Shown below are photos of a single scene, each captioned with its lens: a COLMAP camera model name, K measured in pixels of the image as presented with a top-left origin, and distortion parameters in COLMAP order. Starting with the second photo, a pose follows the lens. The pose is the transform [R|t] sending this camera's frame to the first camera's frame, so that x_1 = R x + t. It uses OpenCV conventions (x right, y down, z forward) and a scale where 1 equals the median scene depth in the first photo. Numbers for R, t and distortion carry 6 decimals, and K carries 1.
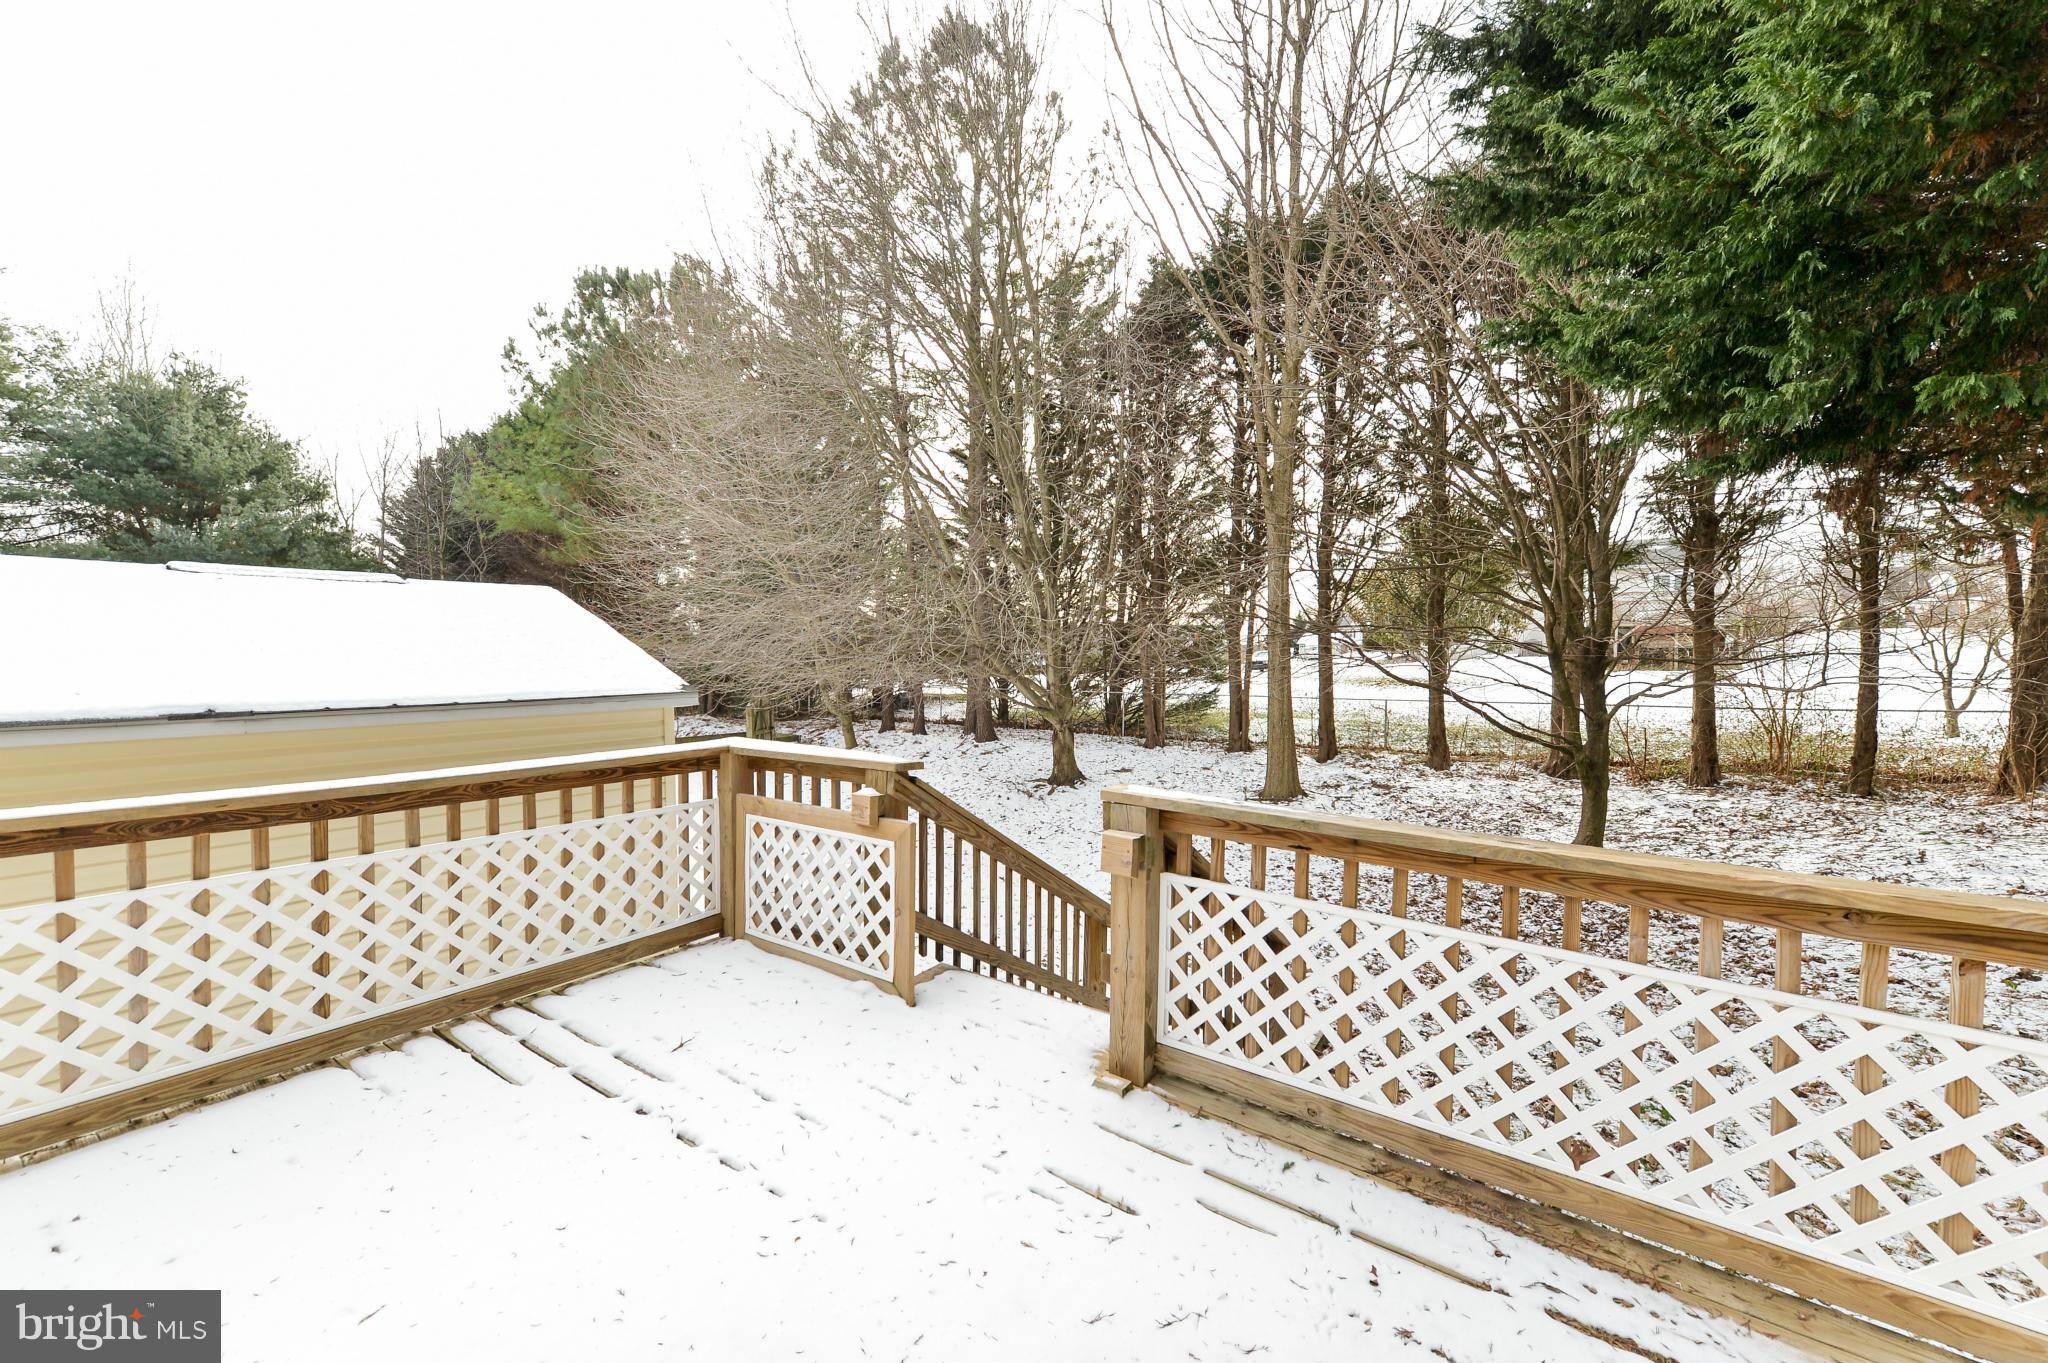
lens RADIAL K [[803.5, 0, 1030.4], [0, 803.5, 664.2], [0, 0, 1]] dist [0.001317, 0.000078]
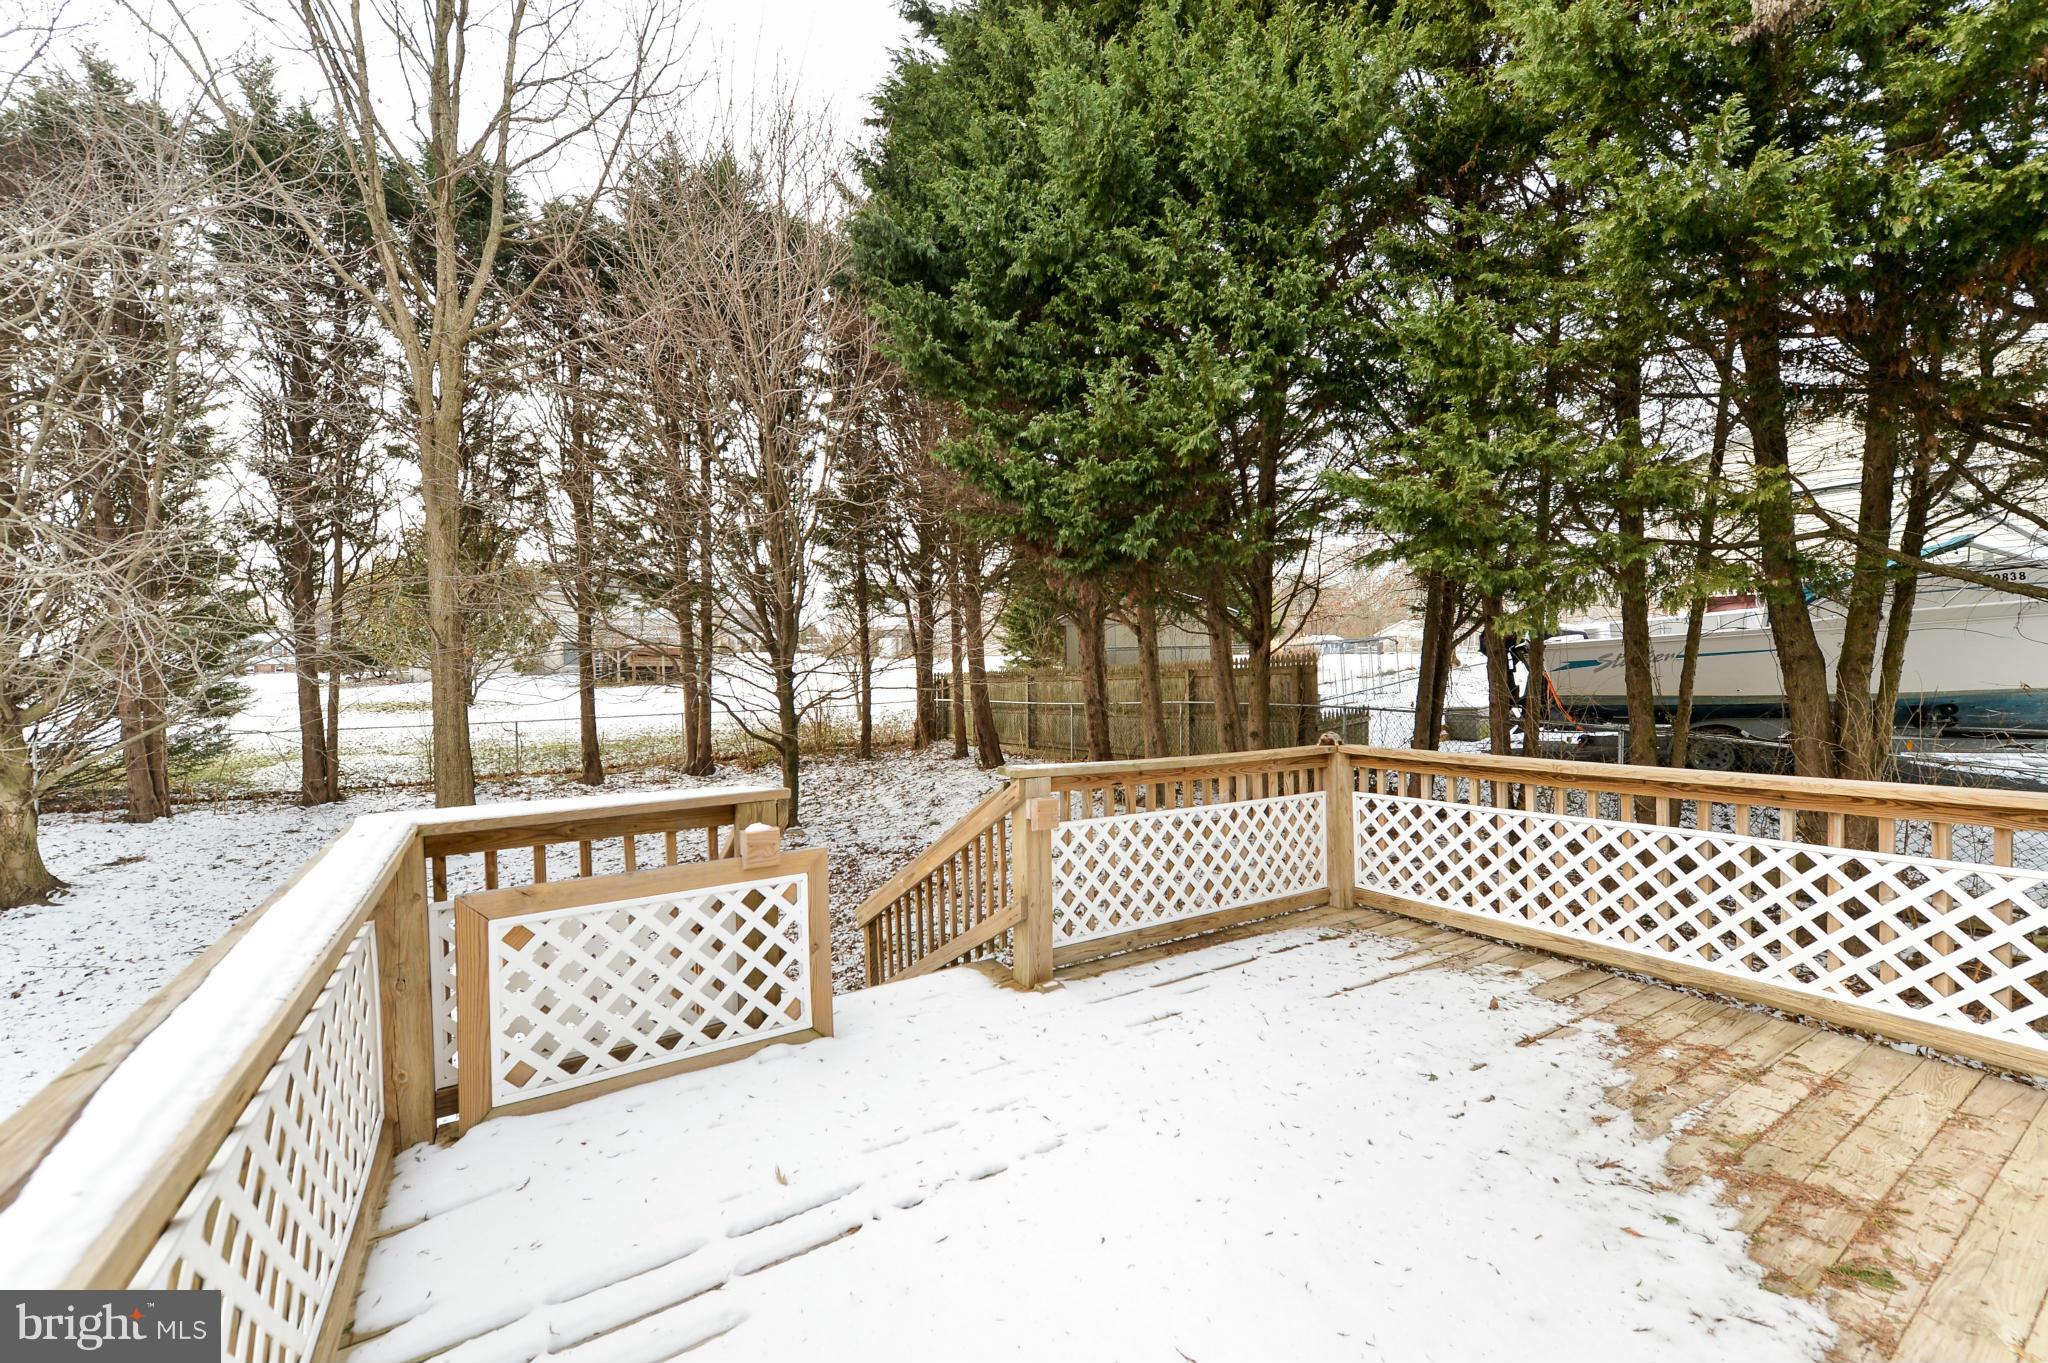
lens RADIAL K [[803.5, 0, 1030.4], [0, 803.5, 664.2], [0, 0, 1]] dist [0.001317, 0.000078]
pose [[0.378570, -0.004425, 0.925562, -0.907293], [0.026912, 0.999618, -0.006228, -0.004046], [-0.925181, 0.027266, 0.378545, 0.405899]]
